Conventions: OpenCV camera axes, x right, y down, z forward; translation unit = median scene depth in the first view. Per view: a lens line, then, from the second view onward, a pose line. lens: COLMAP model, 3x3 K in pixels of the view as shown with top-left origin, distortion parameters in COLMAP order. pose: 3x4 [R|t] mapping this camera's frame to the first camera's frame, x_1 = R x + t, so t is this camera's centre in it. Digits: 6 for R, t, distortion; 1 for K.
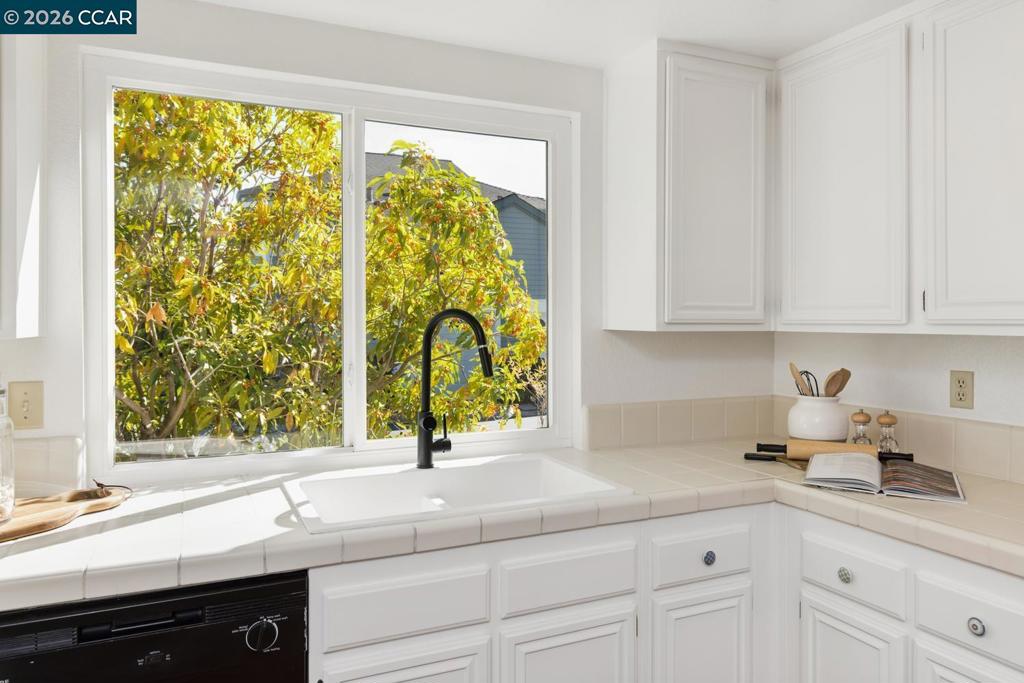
lens RADIAL K [[710.0, 0, 514.8], [0, 710.0, 304.7], [0, 0, 1]] dist [0.000396, -0.001705]
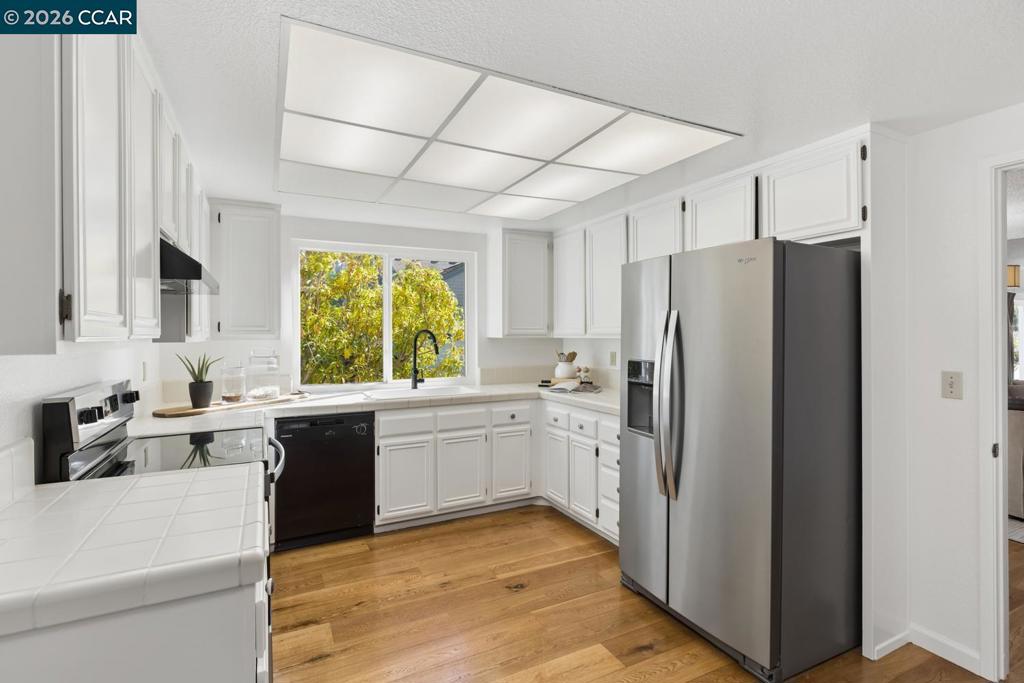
lens RADIAL K [[489.0, 0, 514.0], [0, 489.0, 334.7], [0, 0, 1]] dist [-0.001205, 0.001489]
pose [[0.999138, -0.003296, 0.041386, 0.164425], [0.002333, 0.999725, 0.023315, -0.016868], [-0.041452, -0.023198, 0.998871, -0.812592]]
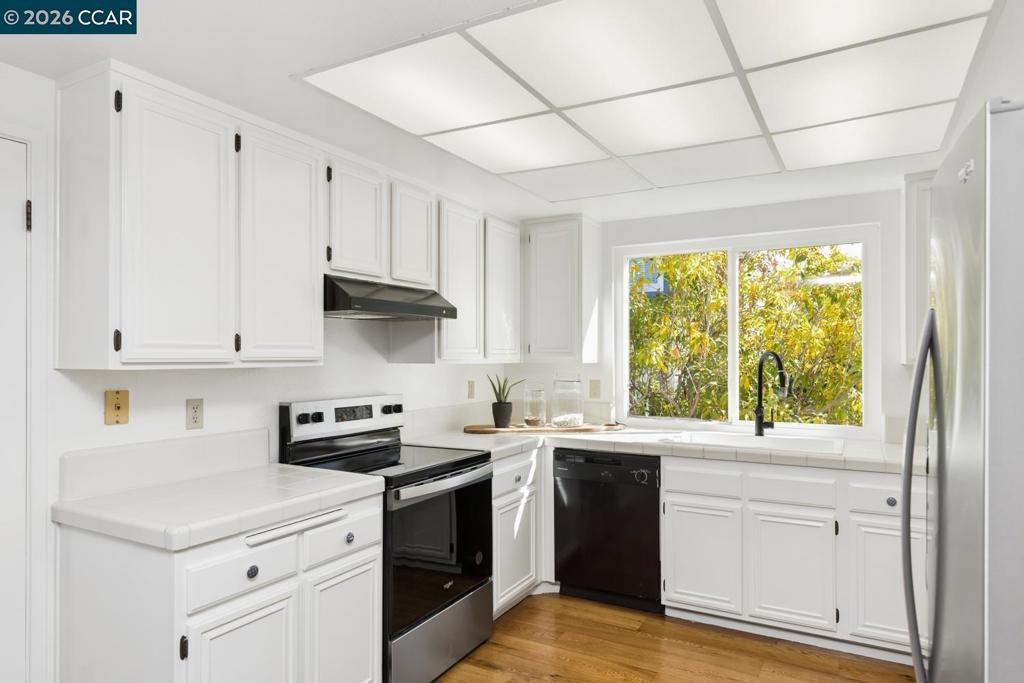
lens RADIAL K [[629.9, 0, 513.3], [0, 629.9, 351.0], [0, 0, 1]] dist [0.007189, 0.001816]
pose [[0.589612, -0.005513, -0.807668, 0.787428], [0.014585, 0.999886, 0.003823, -0.009704], [0.807555, -0.014034, 0.589626, -0.475956]]
